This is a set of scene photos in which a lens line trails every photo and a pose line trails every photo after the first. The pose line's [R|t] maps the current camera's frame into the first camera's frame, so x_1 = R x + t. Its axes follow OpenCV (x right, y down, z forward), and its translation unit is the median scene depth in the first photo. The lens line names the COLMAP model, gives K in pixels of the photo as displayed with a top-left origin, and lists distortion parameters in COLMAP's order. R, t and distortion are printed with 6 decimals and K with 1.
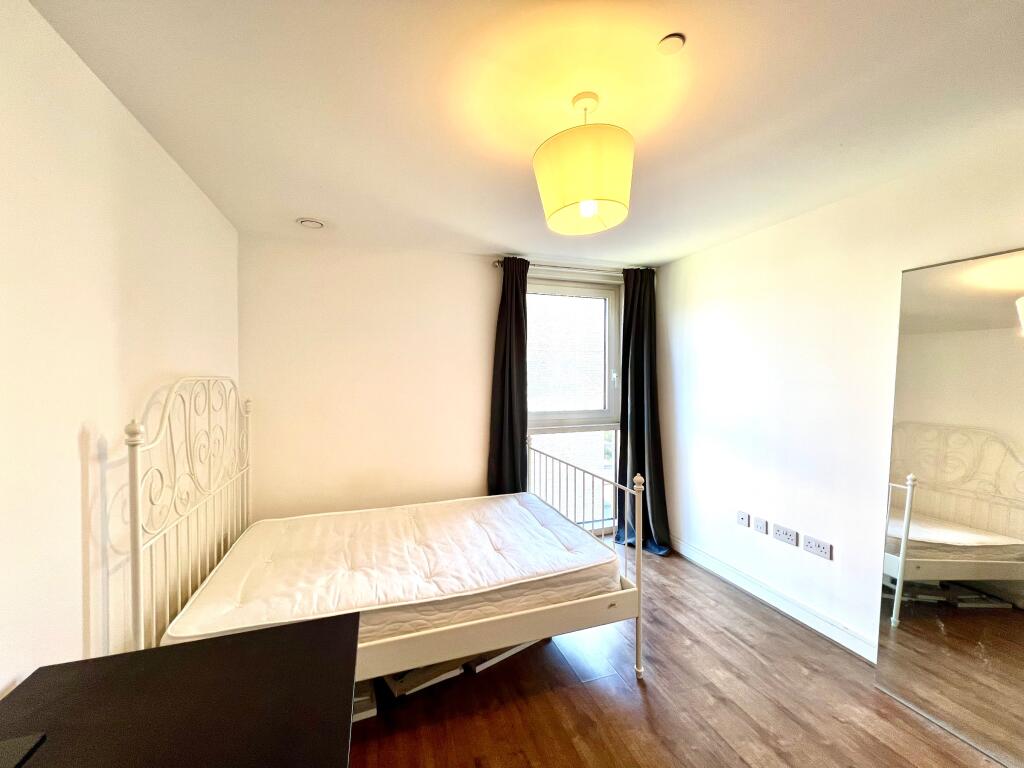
lens RADIAL K [[407.5, 0, 512.1], [0, 407.5, 381.8], [0, 0, 1]] dist [-0.001160, 0.000290]
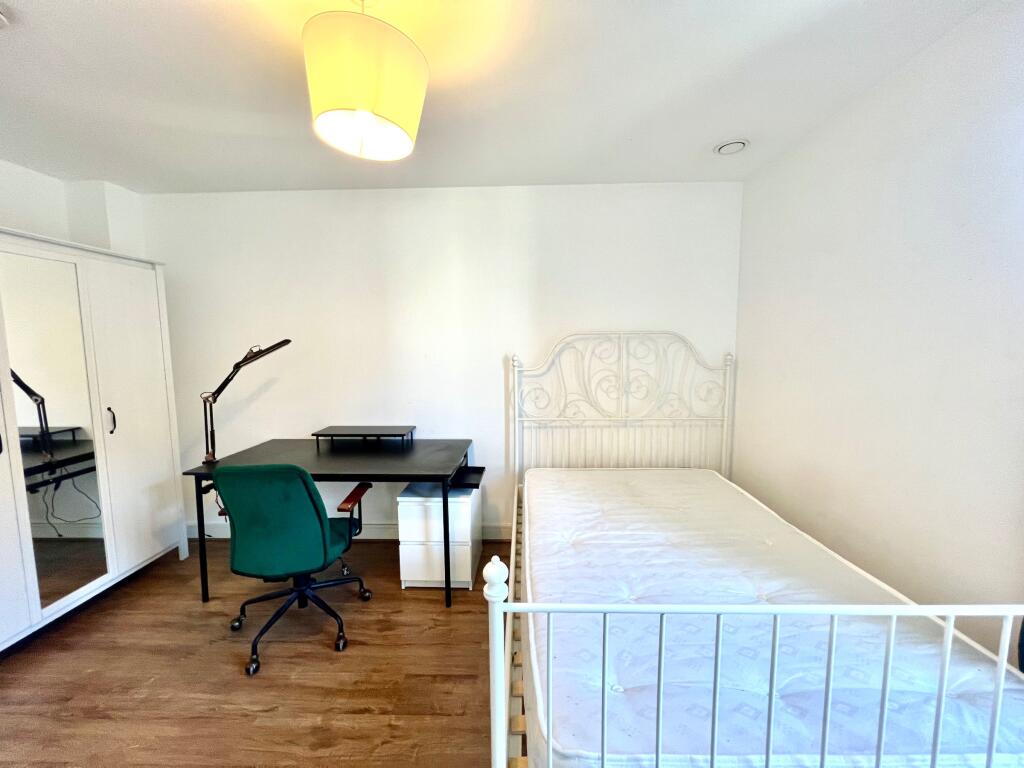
lens RADIAL K [[407.5, 0, 512.1], [0, 407.5, 381.8], [0, 0, 1]] dist [-0.001160, 0.000290]
pose [[-0.356459, 0.094687, -0.929501, 0.674510], [-0.000919, 0.994815, 0.101692, 0.018422], [0.934310, 0.037103, -0.354524, 1.186068]]
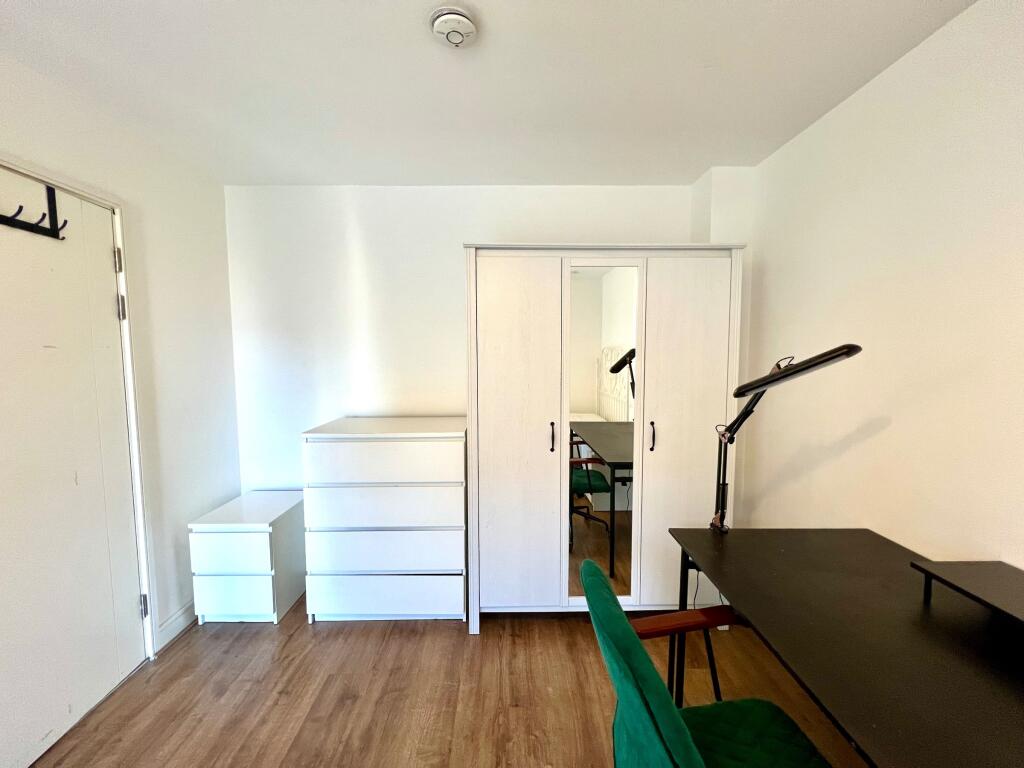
lens RADIAL K [[407.5, 0, 512.1], [0, 407.5, 381.8], [0, 0, 1]] dist [-0.001160, 0.000290]
pose [[-0.950285, -0.019319, 0.310783, 0.033042], [0.007143, 0.996458, 0.083783, 0.018122], [-0.311301, 0.081837, -0.946781, 0.800631]]
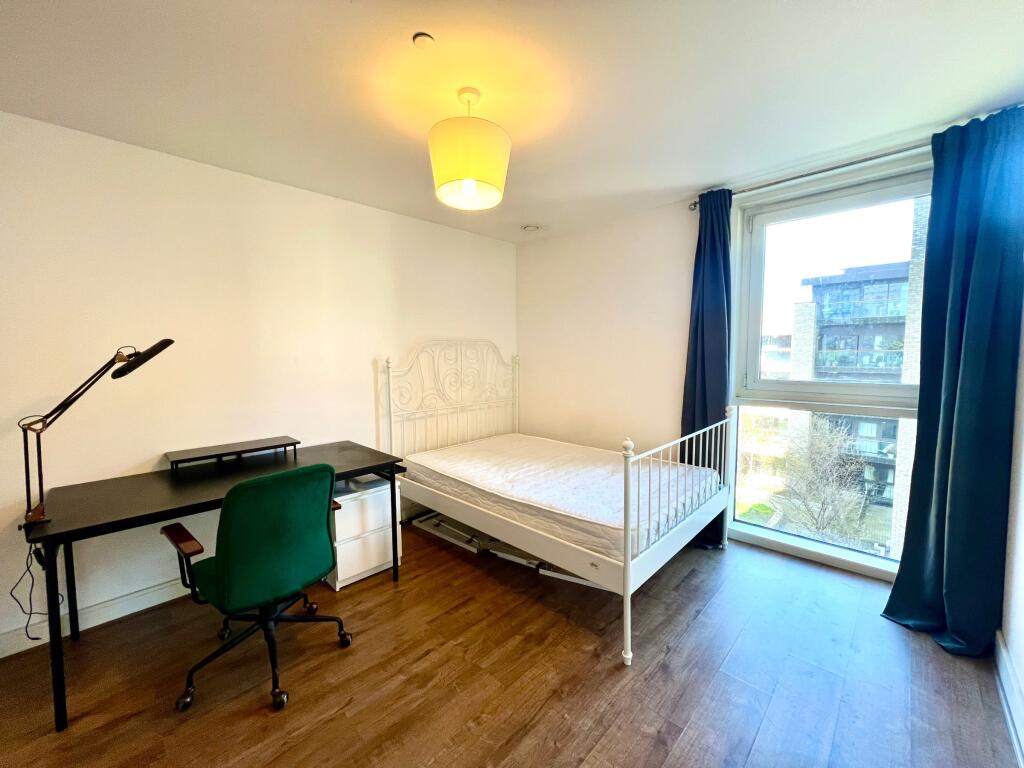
lens RADIAL K [[407.5, 0, 512.1], [0, 407.5, 381.8], [0, 0, 1]] dist [-0.001160, 0.000290]
pose [[0.449484, 0.066232, -0.890829, 0.994831], [-0.003529, 0.997371, 0.072373, 0.045978], [0.893281, -0.029387, 0.448537, 0.407118]]
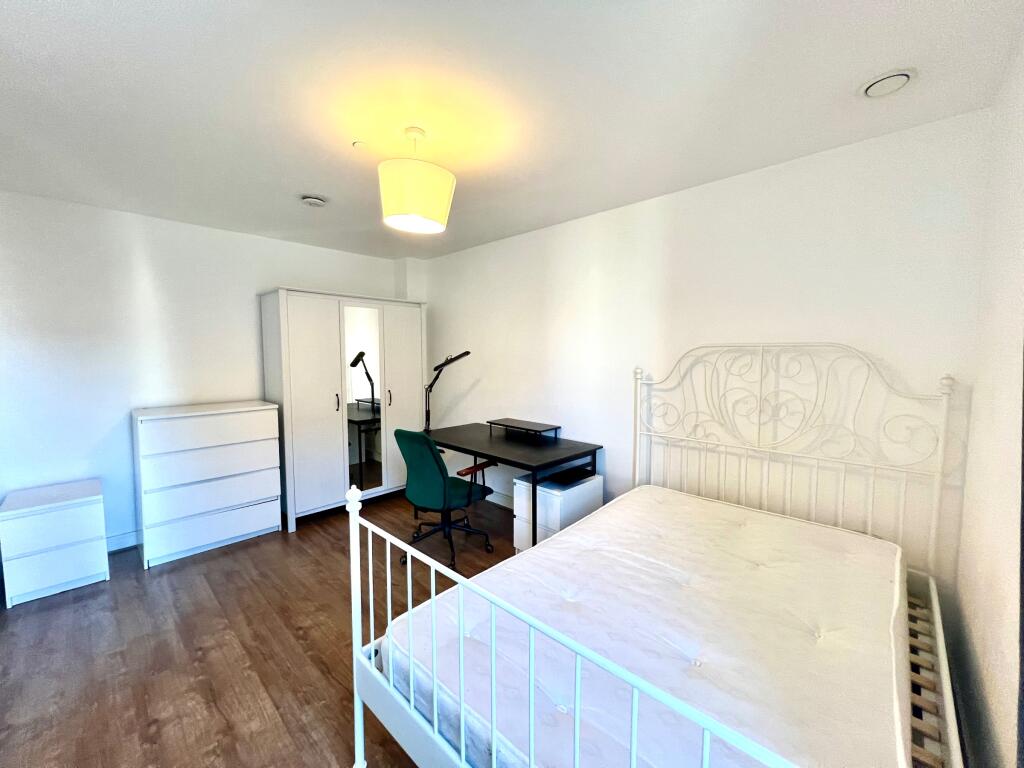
lens RADIAL K [[407.5, 0, 512.1], [0, 407.5, 381.8], [0, 0, 1]] dist [-0.001160, 0.000290]
pose [[-0.888409, 0.034532, -0.457752, 0.390802], [-0.003614, 0.996610, 0.082197, 0.003703], [0.459039, 0.074679, -0.885272, 1.741854]]
